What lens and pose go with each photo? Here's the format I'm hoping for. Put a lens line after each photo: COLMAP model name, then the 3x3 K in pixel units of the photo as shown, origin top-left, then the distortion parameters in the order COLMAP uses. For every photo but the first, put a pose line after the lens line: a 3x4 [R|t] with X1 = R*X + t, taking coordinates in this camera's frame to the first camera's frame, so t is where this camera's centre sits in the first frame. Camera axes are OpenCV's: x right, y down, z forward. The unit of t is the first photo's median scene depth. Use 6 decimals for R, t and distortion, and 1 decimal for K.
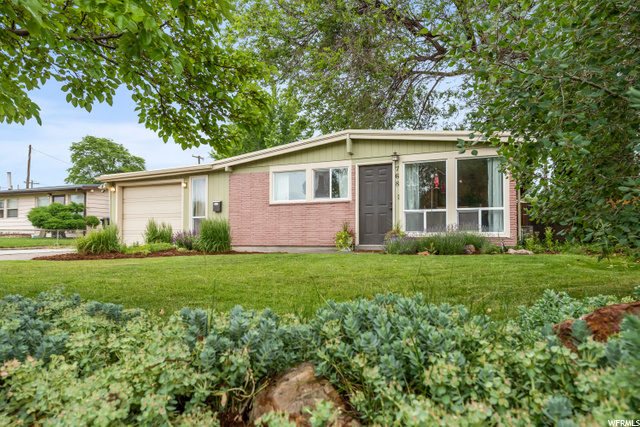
lens RADIAL K [[443.6, 0, 320.0], [0, 443.6, 213.5], [0, 0, 1]] dist [-0.001200, 0.000305]
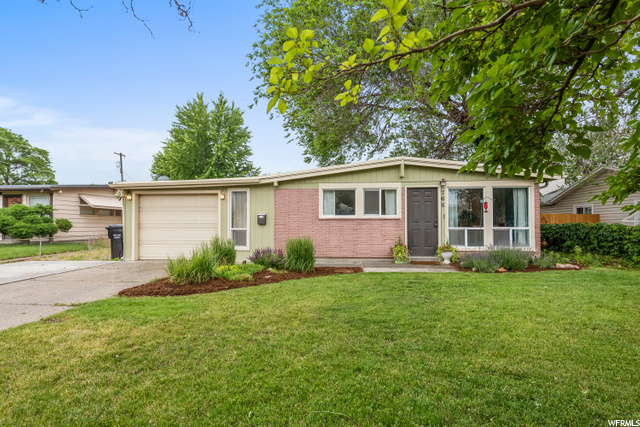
lens RADIAL K [[350.5, 0, 320.0], [0, 350.5, 213.5], [0, 0, 1]] dist [0.000527, -0.000054]
pose [[0.945157, 0.010634, 0.326442, -0.421902], [-0.018777, 0.999586, 0.021803, -0.056629], [-0.326075, -0.026736, 0.944966, 0.212891]]
